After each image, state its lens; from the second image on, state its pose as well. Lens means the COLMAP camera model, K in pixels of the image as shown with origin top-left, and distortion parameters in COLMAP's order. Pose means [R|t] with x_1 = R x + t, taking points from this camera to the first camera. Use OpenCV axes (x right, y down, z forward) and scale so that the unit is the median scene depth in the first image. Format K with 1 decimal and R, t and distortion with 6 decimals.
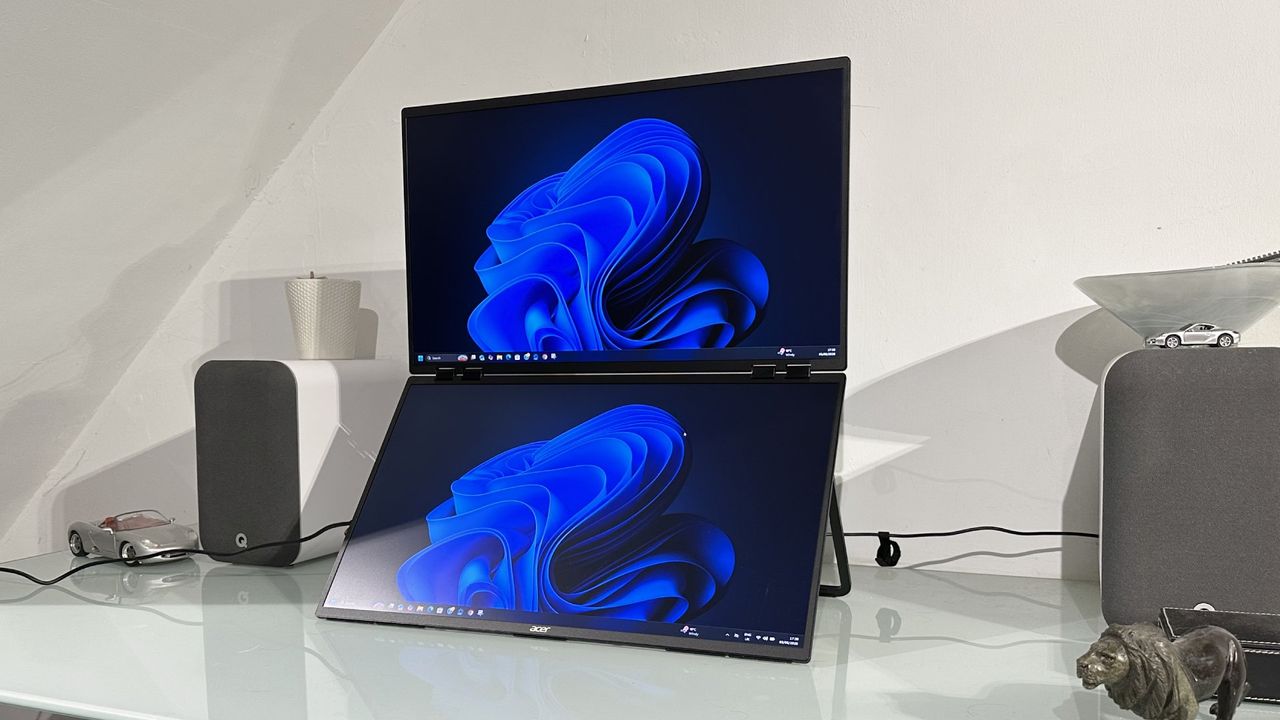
lens RADIAL K [[976.6, 0, 642.3], [0, 976.6, 348.7], [0, 0, 1]] dist [-0.004936, -0.001615]
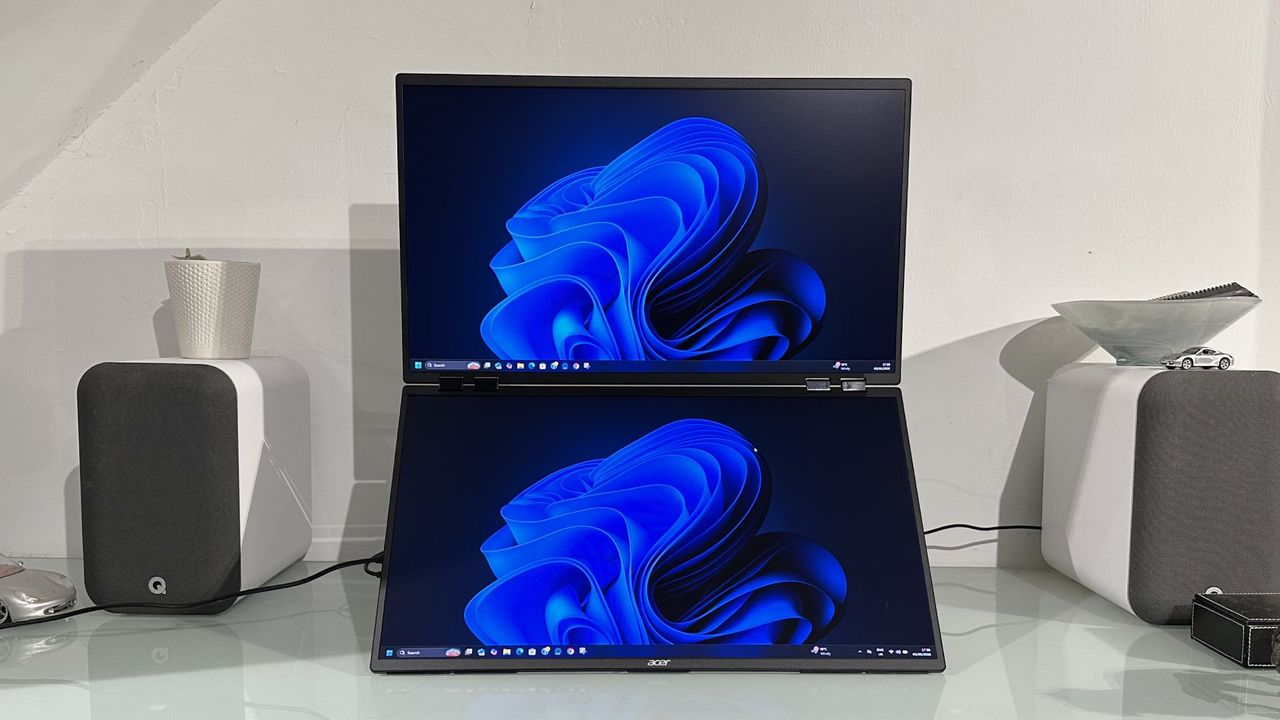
lens RADIAL K [[1038.1, 0, 640.0], [0, 1038.1, 360.0], [0, 0, 1]] dist [0.007234, -0.007617]
pose [[0.933757, 0.005483, 0.357866, -0.400227], [-0.019780, 0.999145, 0.036302, -0.034795], [-0.357361, -0.040976, 0.933067, 0.066768]]
